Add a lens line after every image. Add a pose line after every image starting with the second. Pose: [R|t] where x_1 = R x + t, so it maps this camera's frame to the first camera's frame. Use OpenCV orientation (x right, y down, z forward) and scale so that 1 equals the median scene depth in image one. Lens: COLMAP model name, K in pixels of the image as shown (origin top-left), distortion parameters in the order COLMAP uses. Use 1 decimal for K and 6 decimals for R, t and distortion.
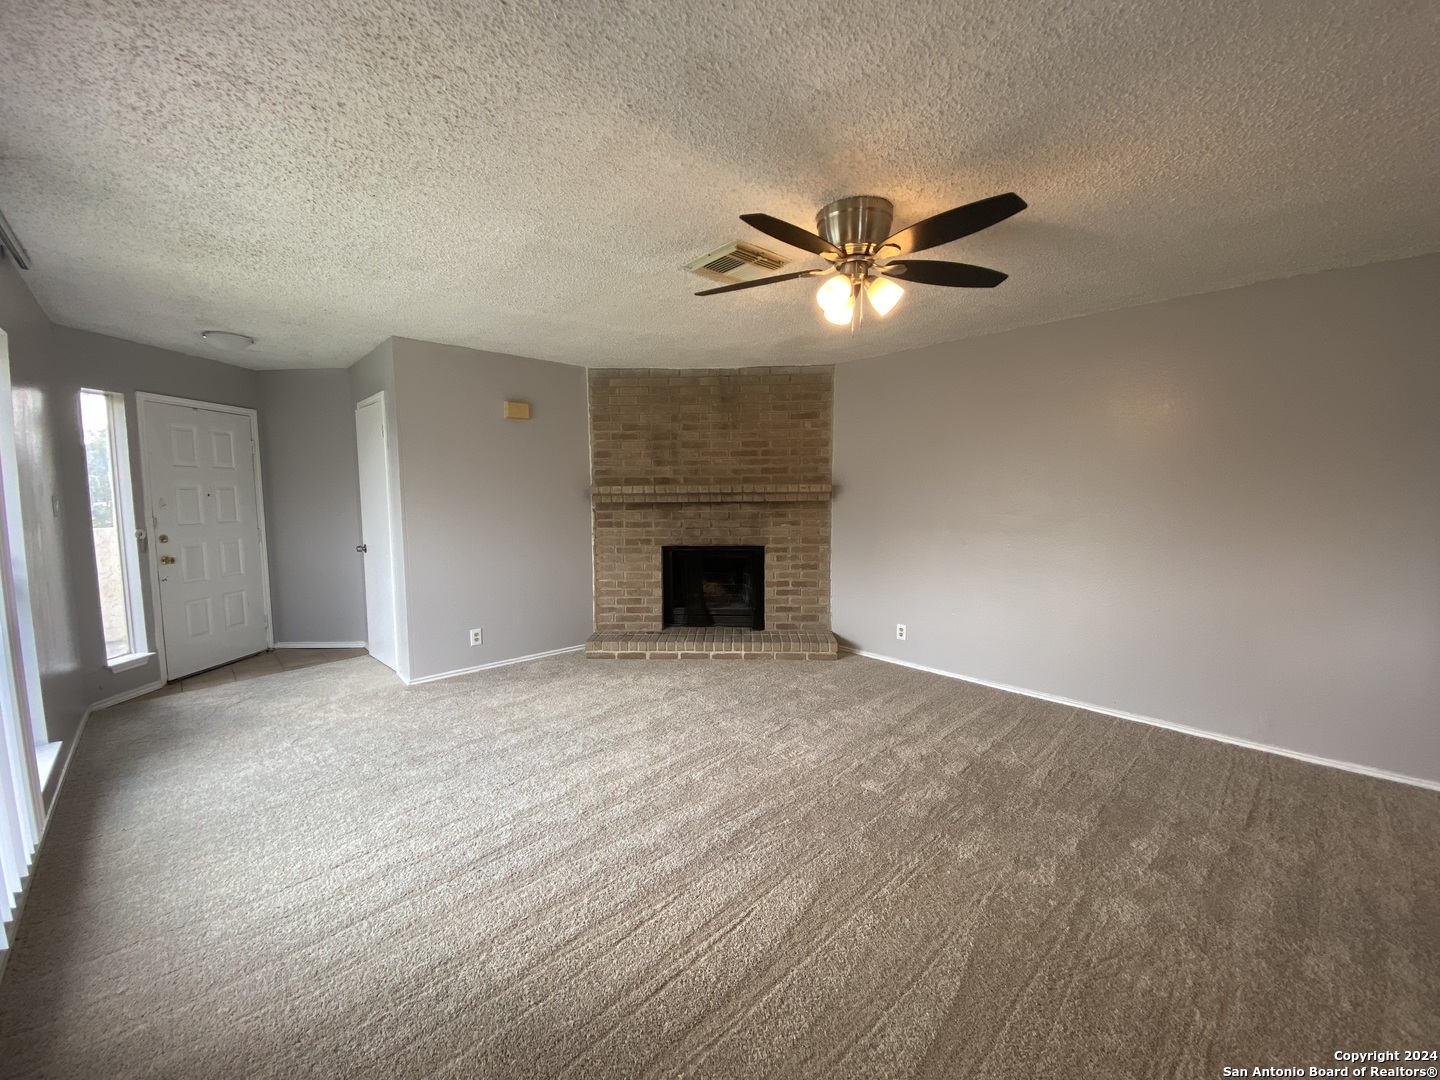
lens RADIAL K [[582.3, 0, 709.0], [0, 582.3, 554.7], [0, 0, 1]] dist [-0.004864, -0.006002]
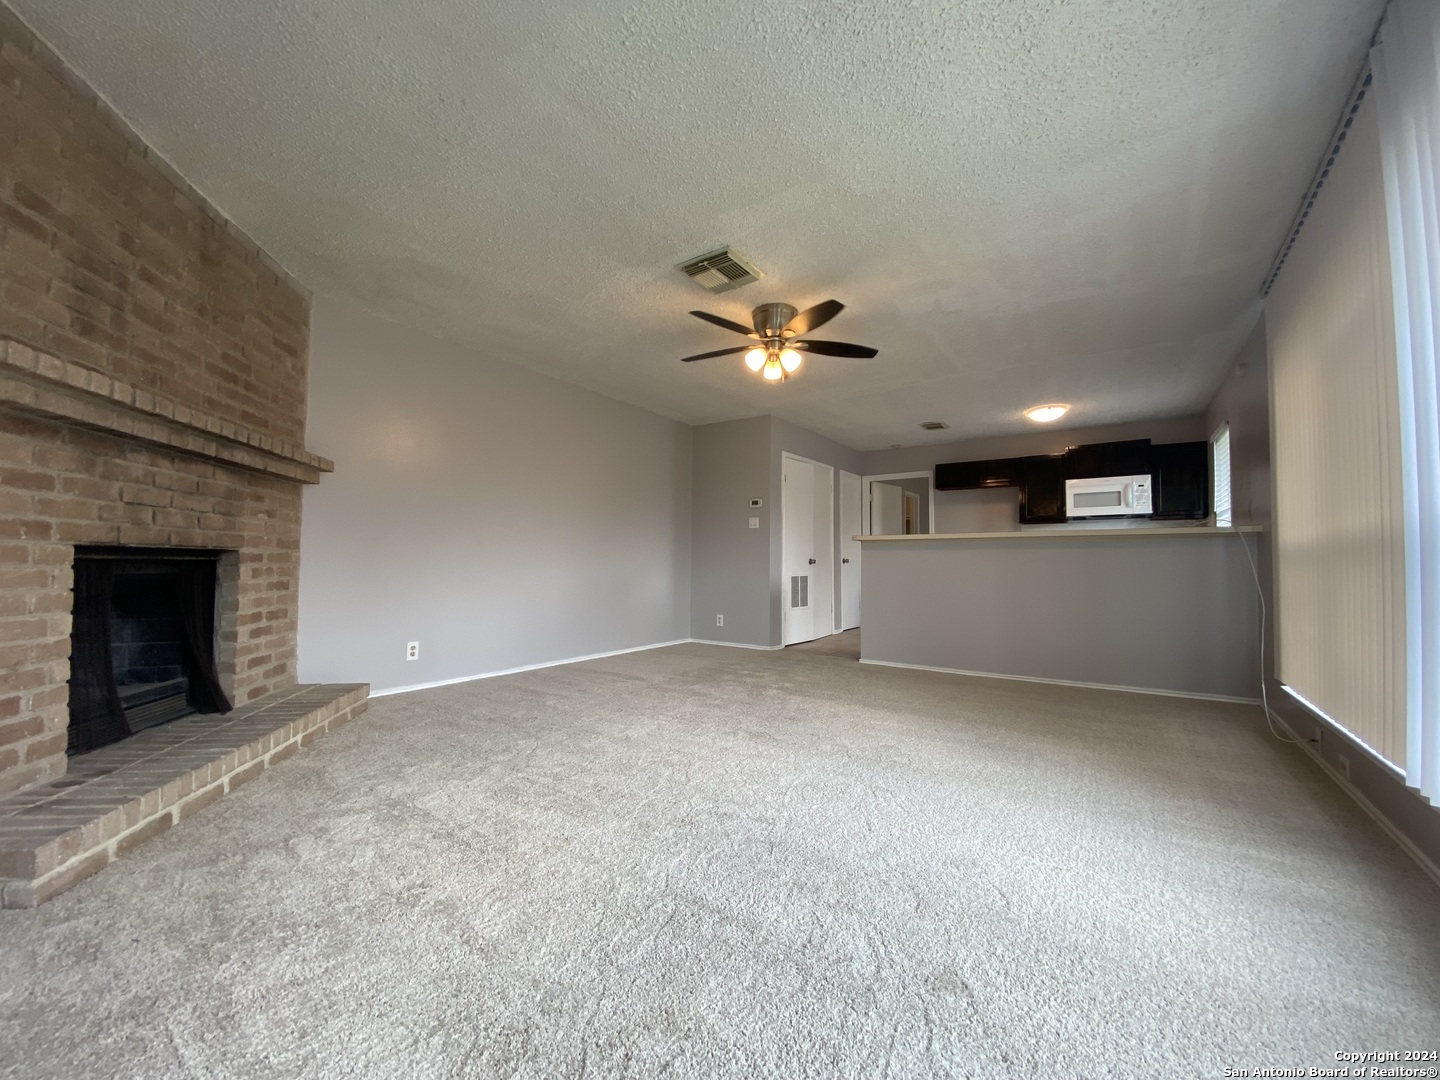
lens RADIAL K [[582.3, 0, 711.4], [0, 582.3, 548.1], [0, 0, 1]] dist [-0.004864, -0.006002]
pose [[-0.215779, 0.033102, 0.975881, -0.542283], [0.104516, 0.994466, -0.010623, 0.035658], [-0.970833, 0.099703, -0.218045, 0.692250]]
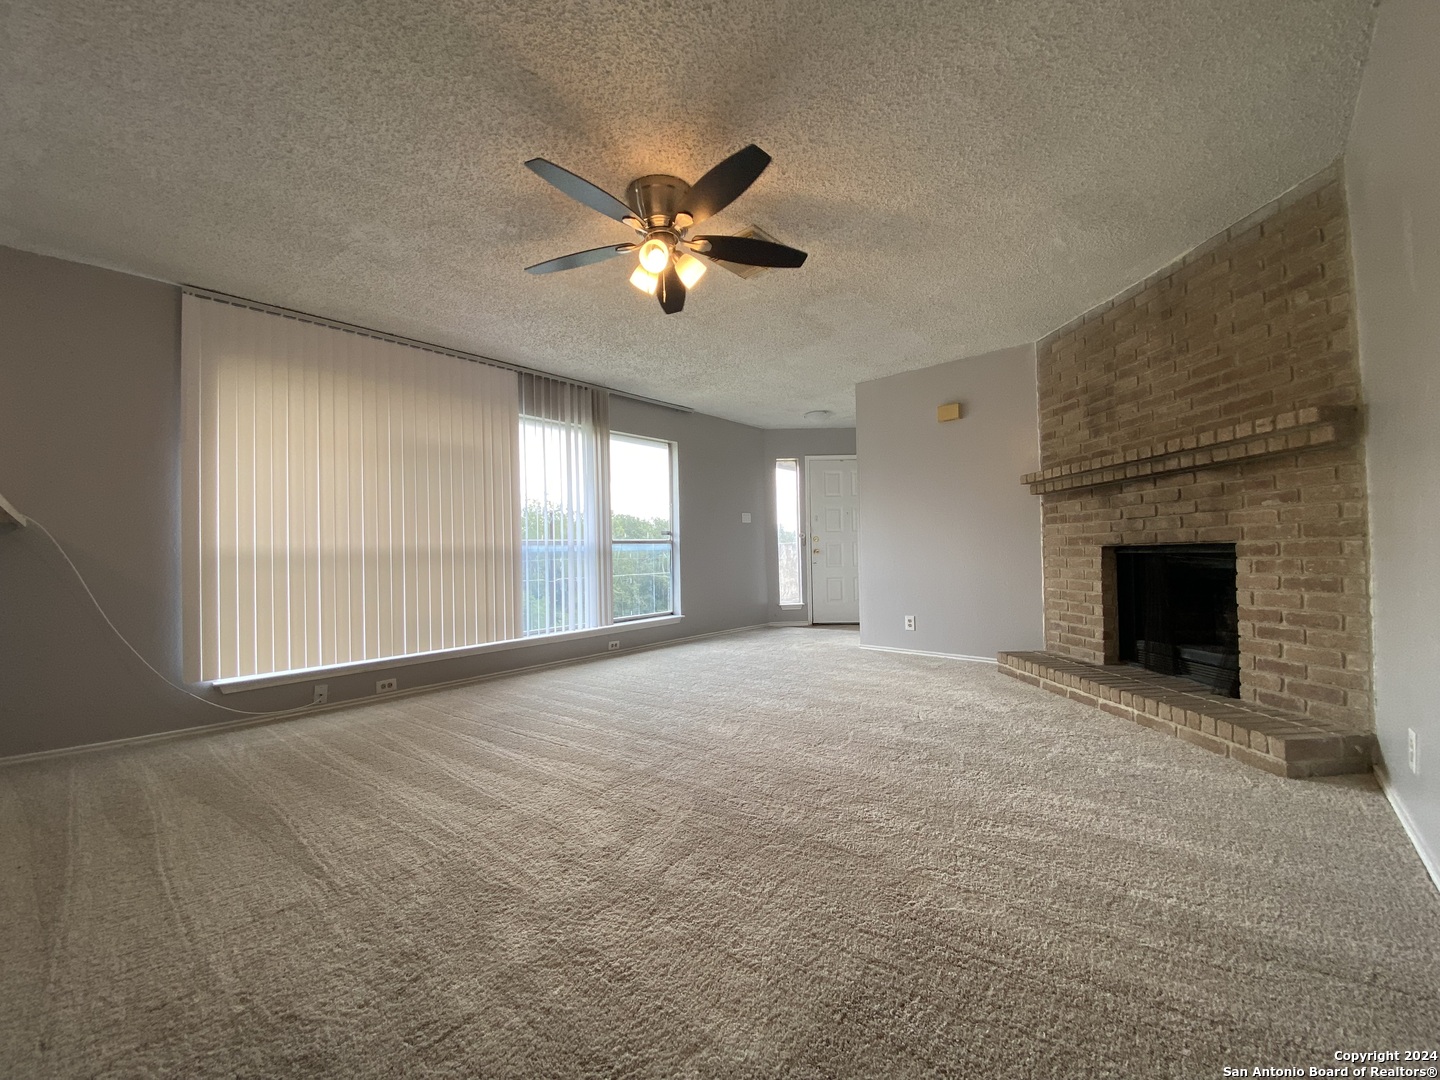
lens RADIAL K [[582.3, 0, 697.9], [0, 582.3, 552.1], [0, 0, 1]] dist [-0.004864, -0.006002]
pose [[0.064802, 0.000856, -0.997898, 0.616119], [-0.094279, 0.995532, -0.005268, 0.044782], [0.993435, 0.094422, 0.064593, 0.463231]]
